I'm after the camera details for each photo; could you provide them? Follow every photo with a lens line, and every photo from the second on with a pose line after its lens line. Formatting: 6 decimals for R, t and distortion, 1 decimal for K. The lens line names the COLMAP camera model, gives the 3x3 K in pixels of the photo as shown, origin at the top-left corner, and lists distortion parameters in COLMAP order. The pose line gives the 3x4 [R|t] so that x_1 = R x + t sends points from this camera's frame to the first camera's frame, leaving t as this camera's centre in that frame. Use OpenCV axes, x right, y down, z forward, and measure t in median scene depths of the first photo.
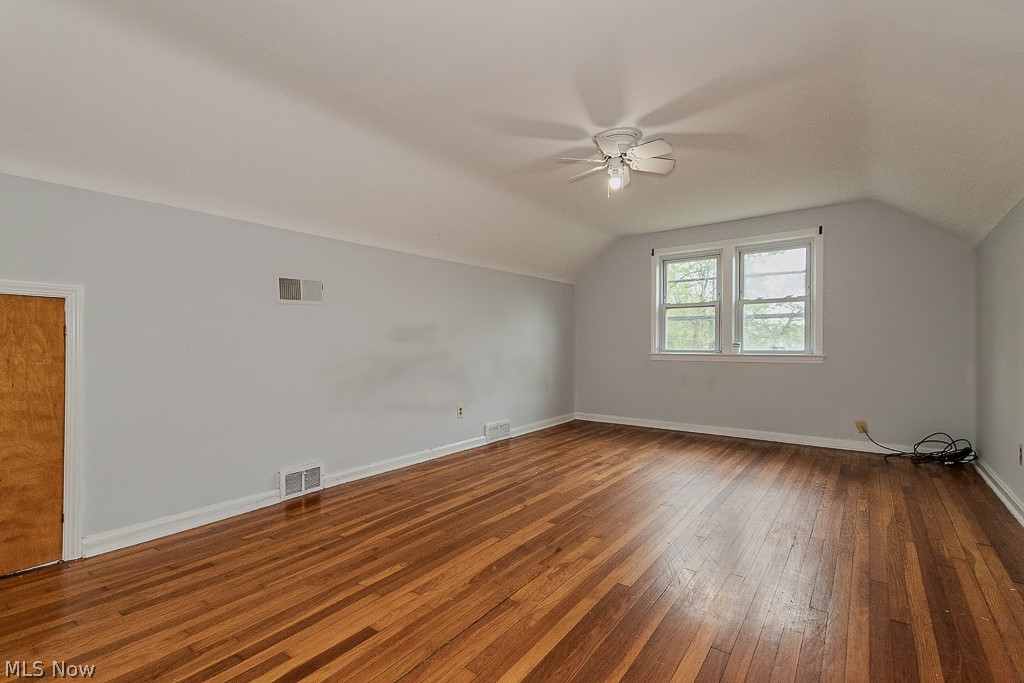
lens RADIAL K [[479.8, 0, 523.3], [0, 479.8, 341.8], [0, 0, 1]] dist [0.051538, 0.000299]
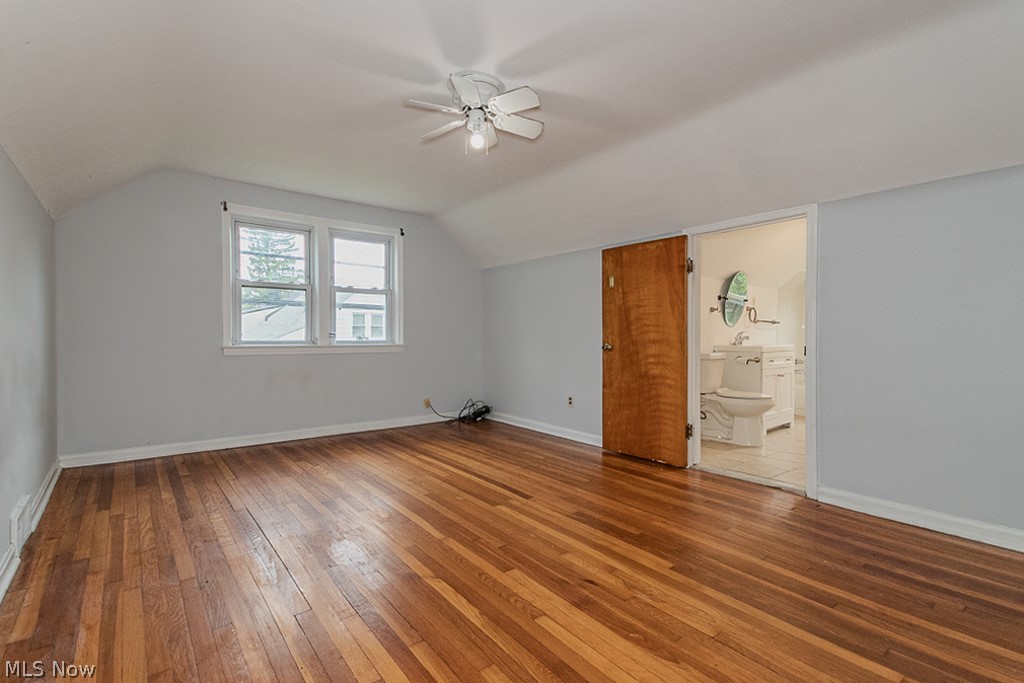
lens RADIAL K [[479.8, 0, 523.3], [0, 479.8, 341.8], [0, 0, 1]] dist [0.051538, 0.000299]
pose [[0.284166, -0.010298, 0.958720, -0.520489], [-0.011214, 0.999838, 0.014063, 0.003605], [-0.958709, -0.014747, 0.284005, 0.603230]]
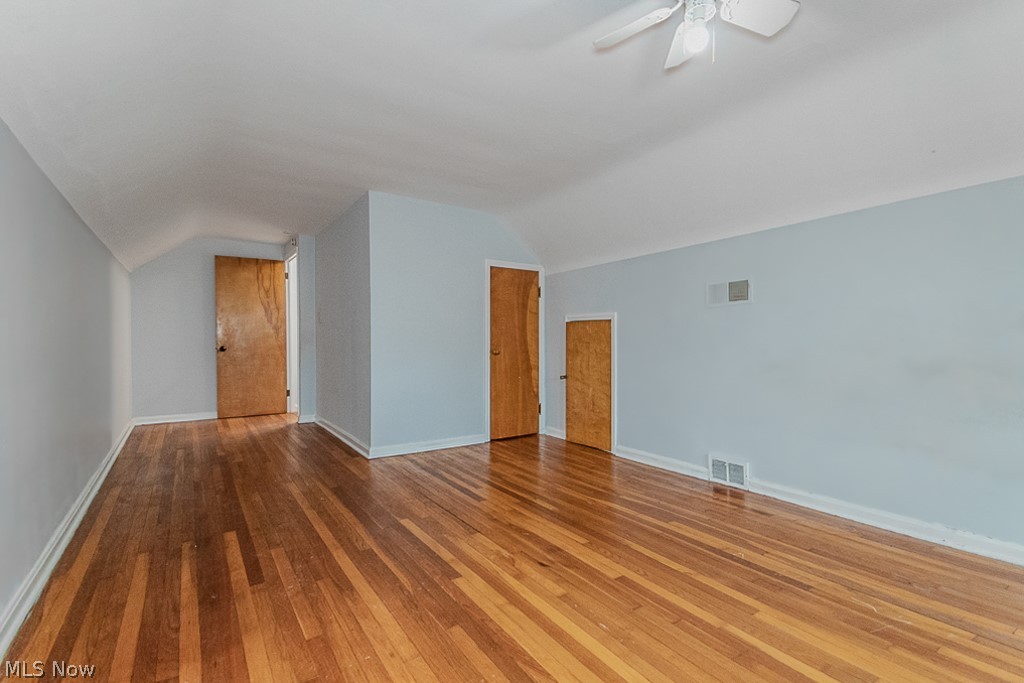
lens RADIAL K [[487.6, 0, 498.1], [0, 487.6, 334.7], [0, 0, 1]] dist [0.054023, -0.001855]
pose [[-0.389861, -0.002054, -0.920871, 0.689272], [0.014567, 0.999859, -0.008397, -0.012011], [0.920758, -0.016688, -0.389776, 0.895315]]
